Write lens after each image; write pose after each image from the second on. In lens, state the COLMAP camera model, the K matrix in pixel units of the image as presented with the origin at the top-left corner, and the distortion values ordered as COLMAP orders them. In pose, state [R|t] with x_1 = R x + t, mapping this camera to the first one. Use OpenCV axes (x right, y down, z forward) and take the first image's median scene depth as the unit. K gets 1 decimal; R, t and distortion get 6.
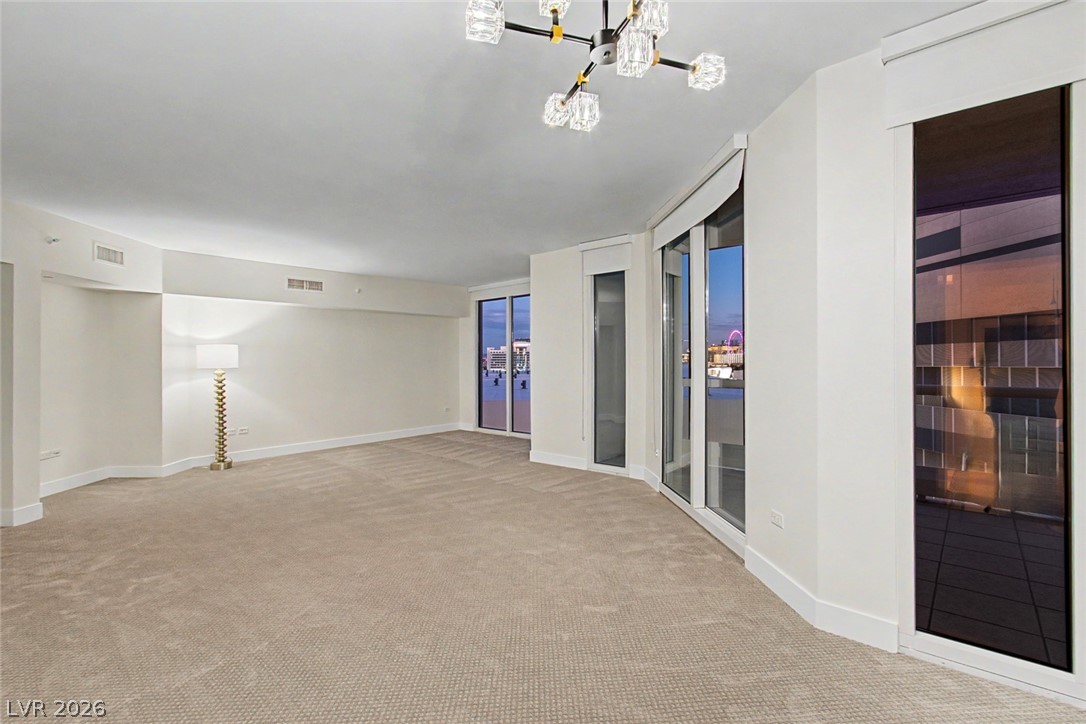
lens RADIAL K [[491.6, 0, 538.6], [0, 491.6, 360.2], [0, 0, 1]] dist [0.000376, 0.000132]
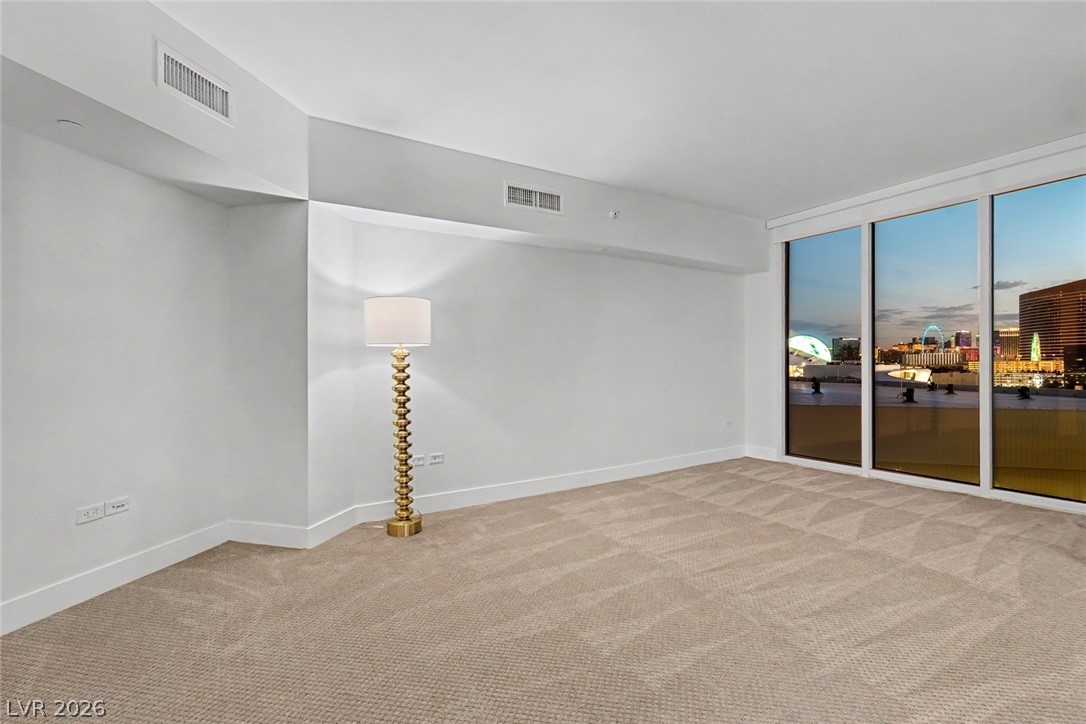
lens RADIAL K [[491.6, 0, 547.2], [0, 491.6, 364.8], [0, 0, 1]] dist [0.000376, 0.000132]
pose [[0.960161, -0.001221, -0.279445, -0.336915], [0.002936, 0.999979, 0.005718, 0.034613], [0.279432, -0.006310, 0.960145, 0.516224]]
